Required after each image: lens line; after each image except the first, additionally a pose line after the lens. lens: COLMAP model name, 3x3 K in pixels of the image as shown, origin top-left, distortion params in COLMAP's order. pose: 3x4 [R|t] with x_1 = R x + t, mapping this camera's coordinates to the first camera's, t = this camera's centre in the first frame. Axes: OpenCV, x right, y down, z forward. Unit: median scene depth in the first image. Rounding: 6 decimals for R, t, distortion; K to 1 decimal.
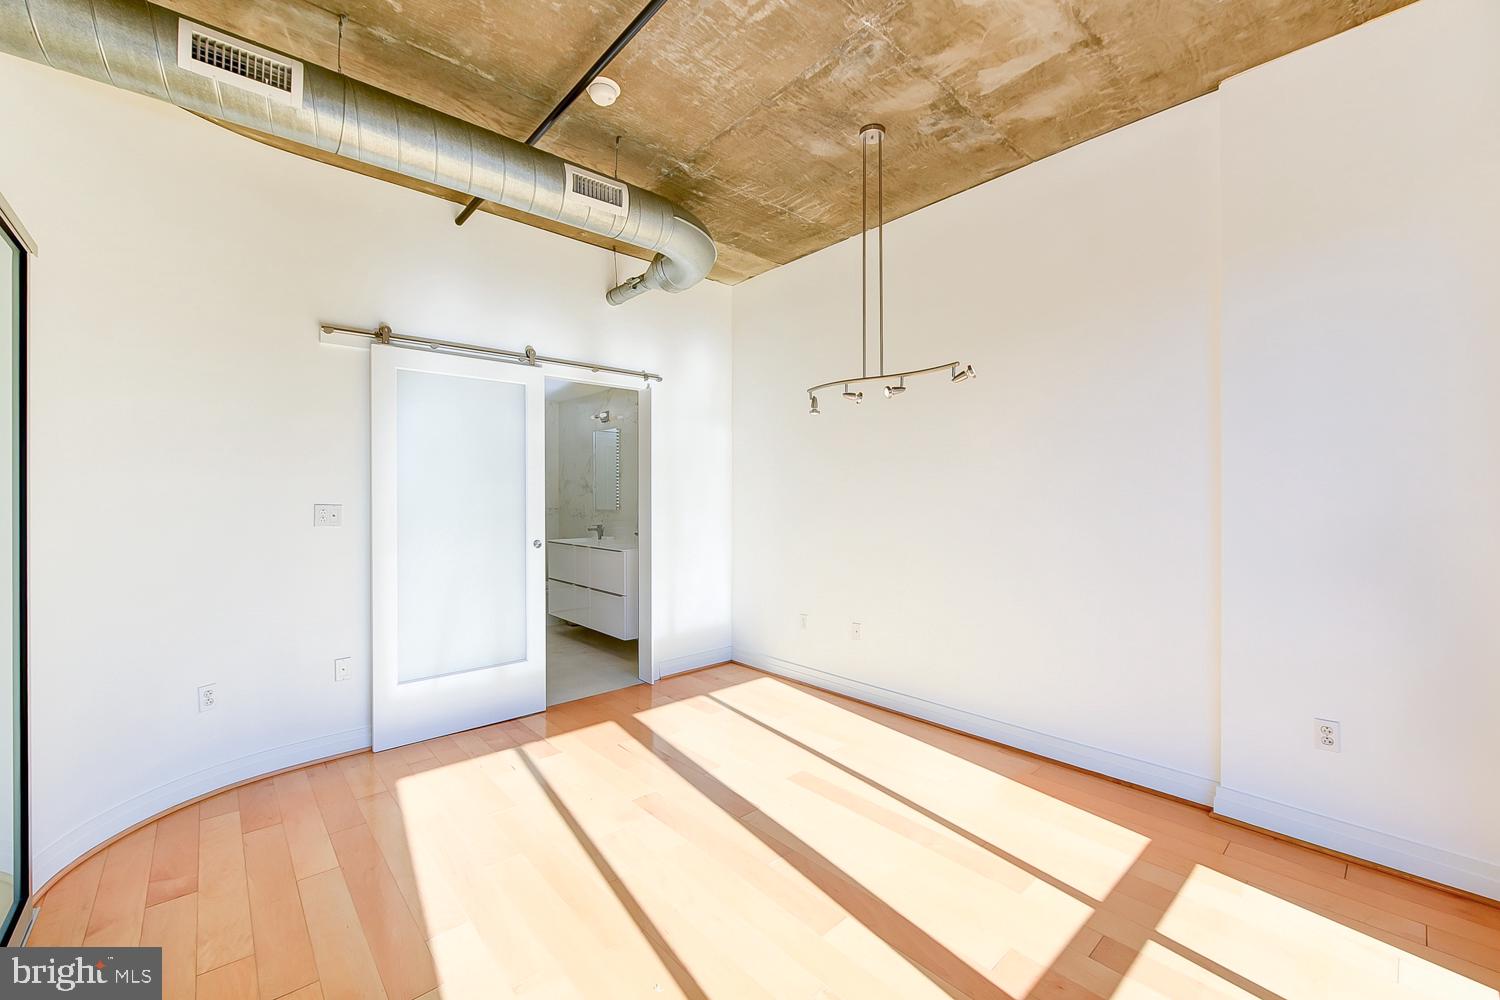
lens RADIAL K [[596.8, 0, 775.0], [0, 596.8, 493.4], [0, 0, 1]] dist [0.005577, -0.004457]
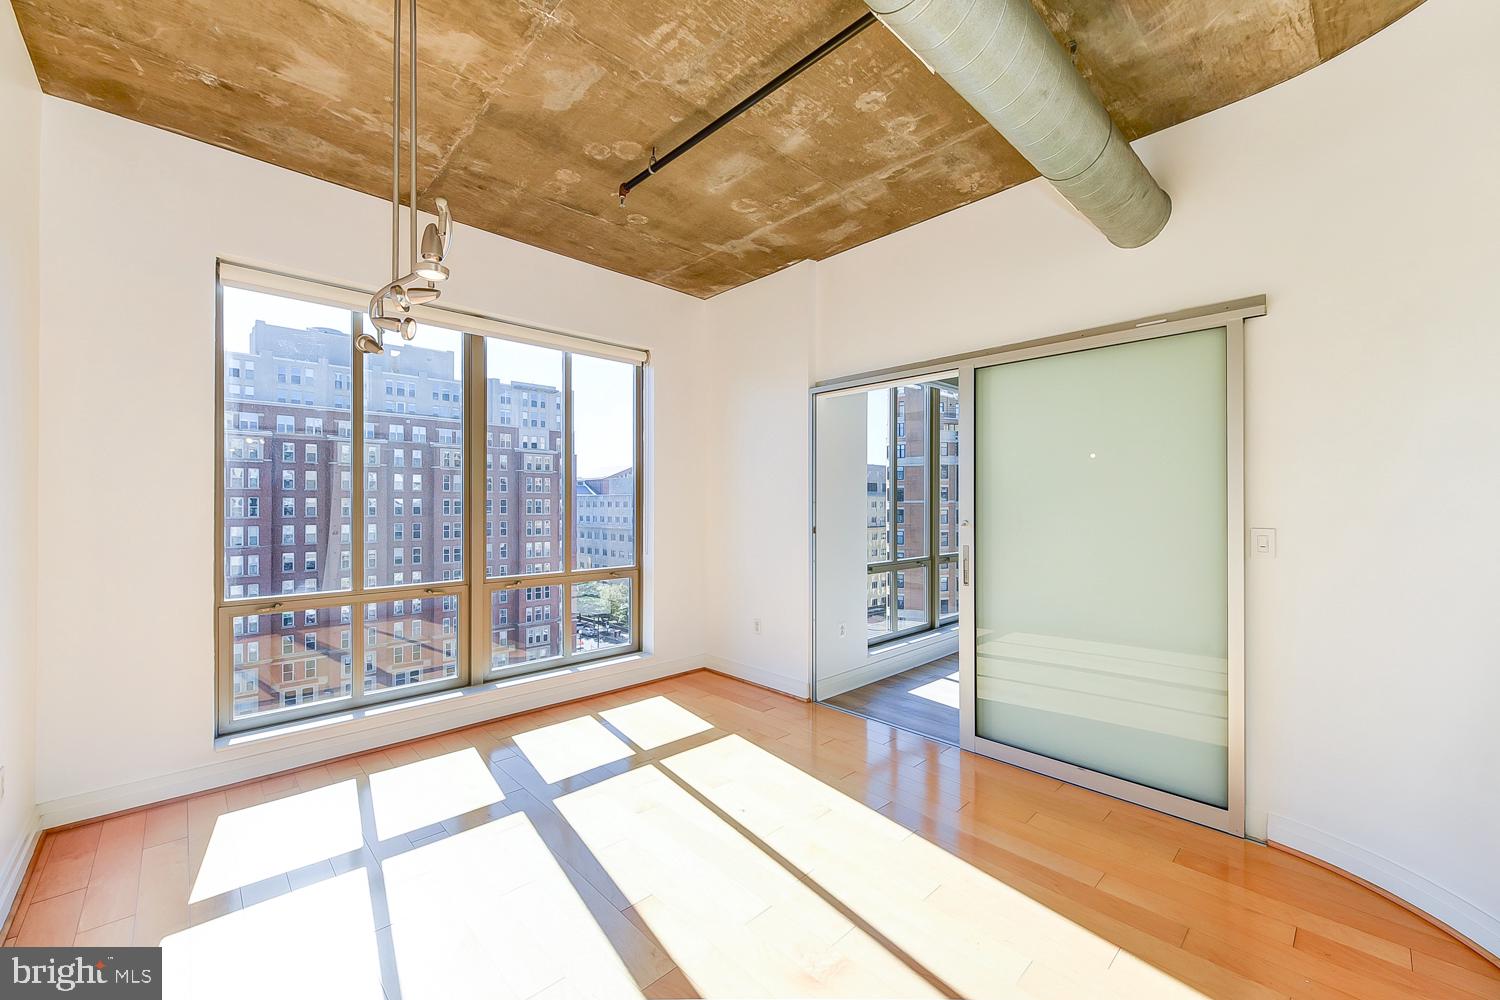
lens RADIAL K [[596.8, 0, 774.2], [0, 596.8, 506.1], [0, 0, 1]] dist [0.005577, -0.004457]
pose [[-0.999844, -0.001669, -0.017557, -0.140293], [-0.001695, 0.999997, 0.001482, -0.005276], [0.017555, 0.001511, -0.999845, 1.462902]]
